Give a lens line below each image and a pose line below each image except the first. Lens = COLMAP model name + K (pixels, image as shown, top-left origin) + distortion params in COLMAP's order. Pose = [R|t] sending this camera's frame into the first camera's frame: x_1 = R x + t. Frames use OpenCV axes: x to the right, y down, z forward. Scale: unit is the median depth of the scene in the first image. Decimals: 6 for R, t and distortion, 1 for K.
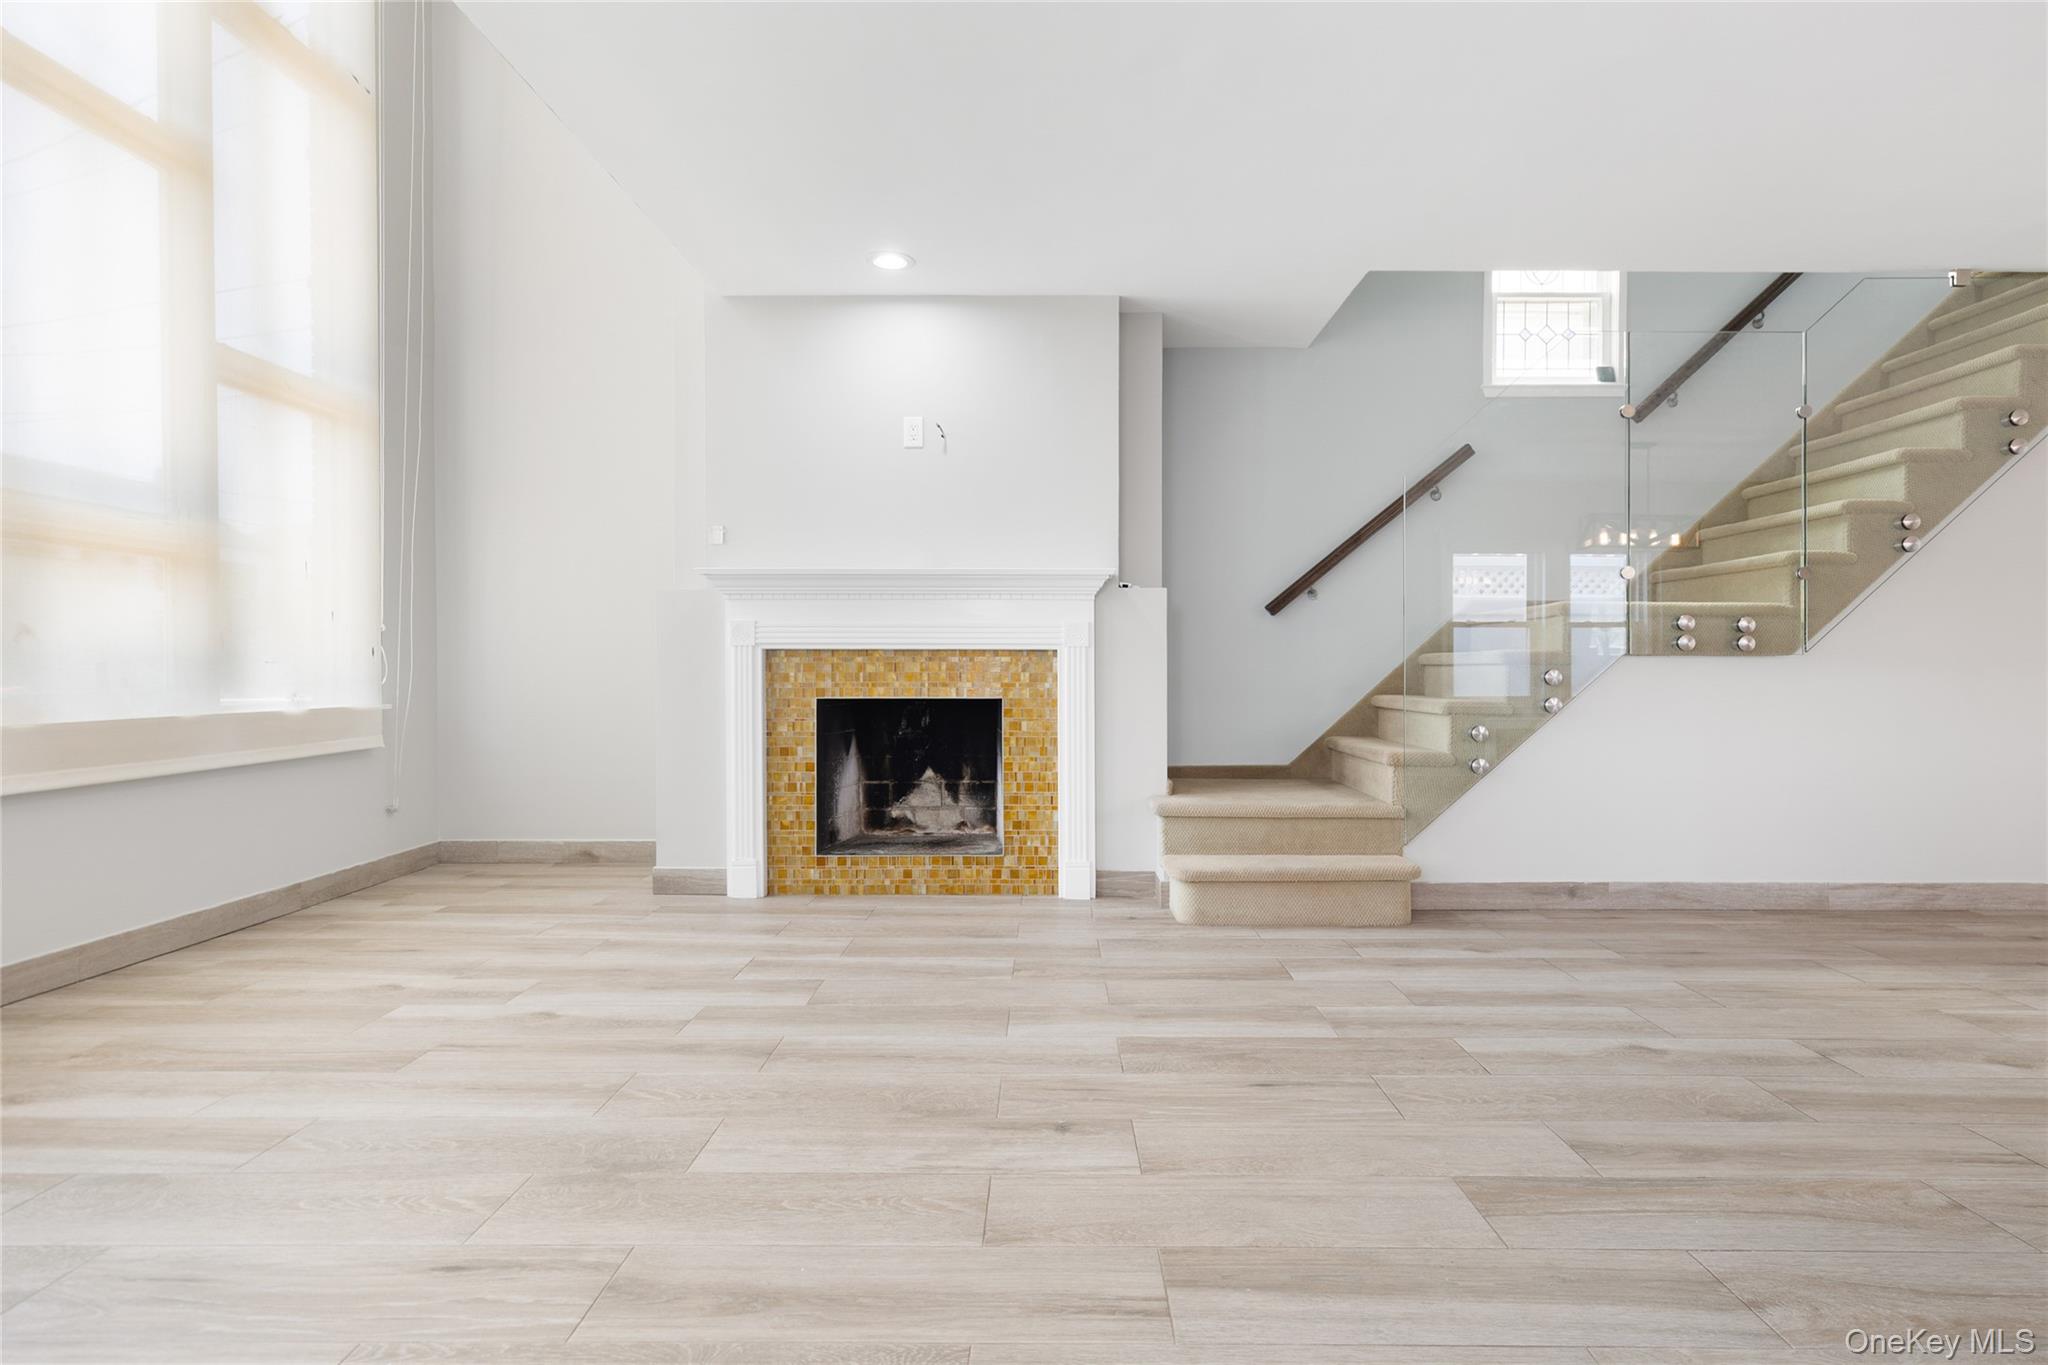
lens RADIAL K [[922.7, 0, 1033.1], [0, 922.7, 673.8], [0, 0, 1]] dist [0.002807, 0.000175]
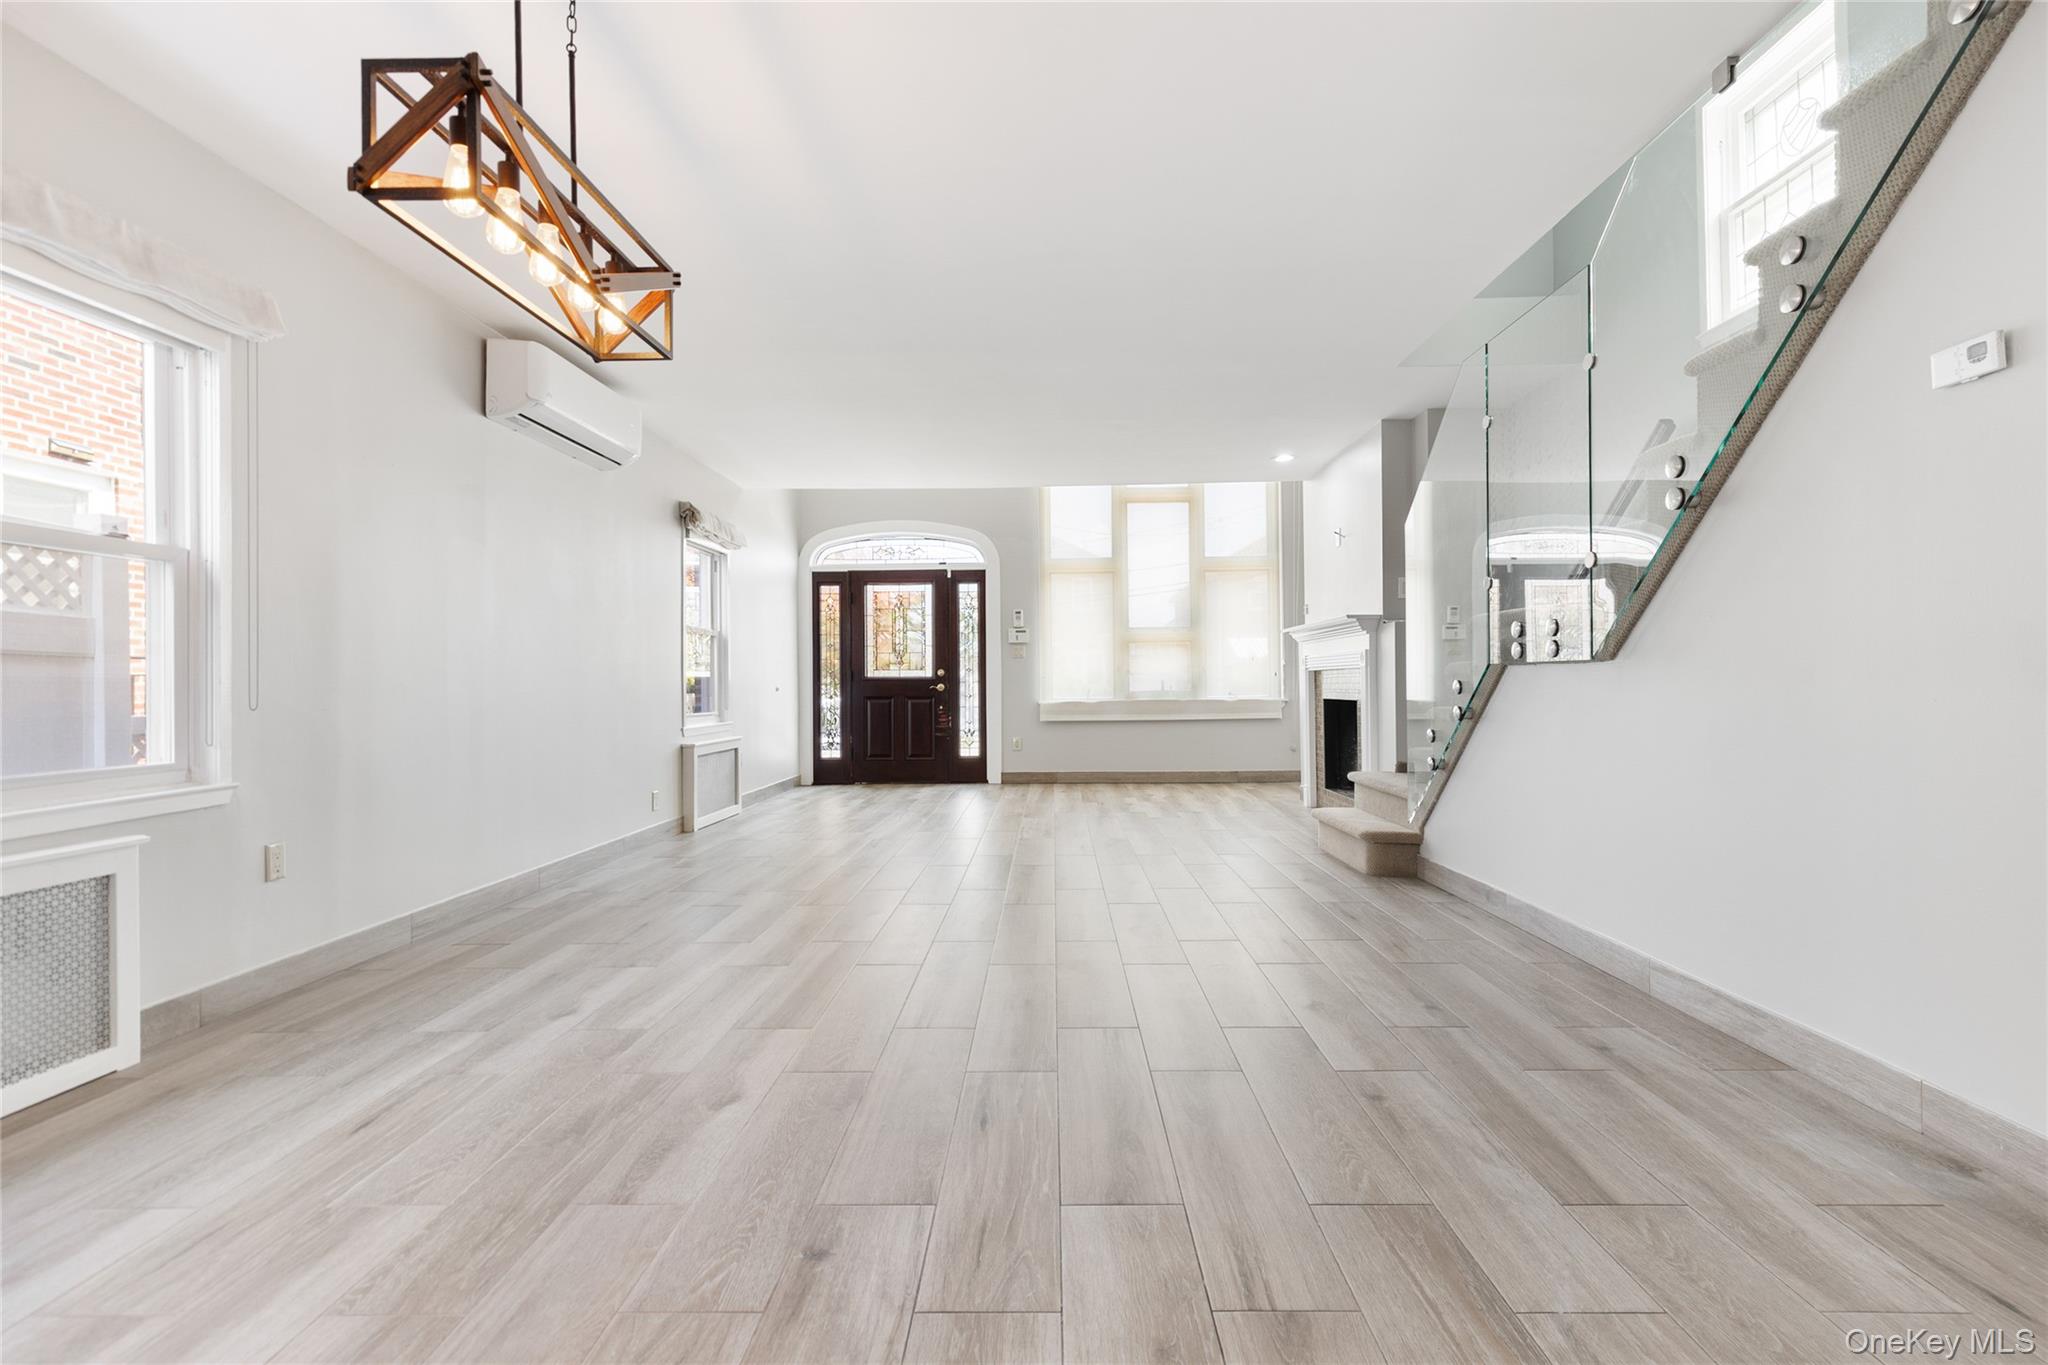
lens RADIAL K [[922.7, 0, 1033.1], [0, 922.7, 673.8], [0, 0, 1]] dist [0.002807, 0.000175]
pose [[-0.011611, -0.006975, -0.999908, 1.642900], [0.002714, 0.999972, -0.007007, -0.008497], [0.999929, -0.002795, -0.011592, 0.493166]]
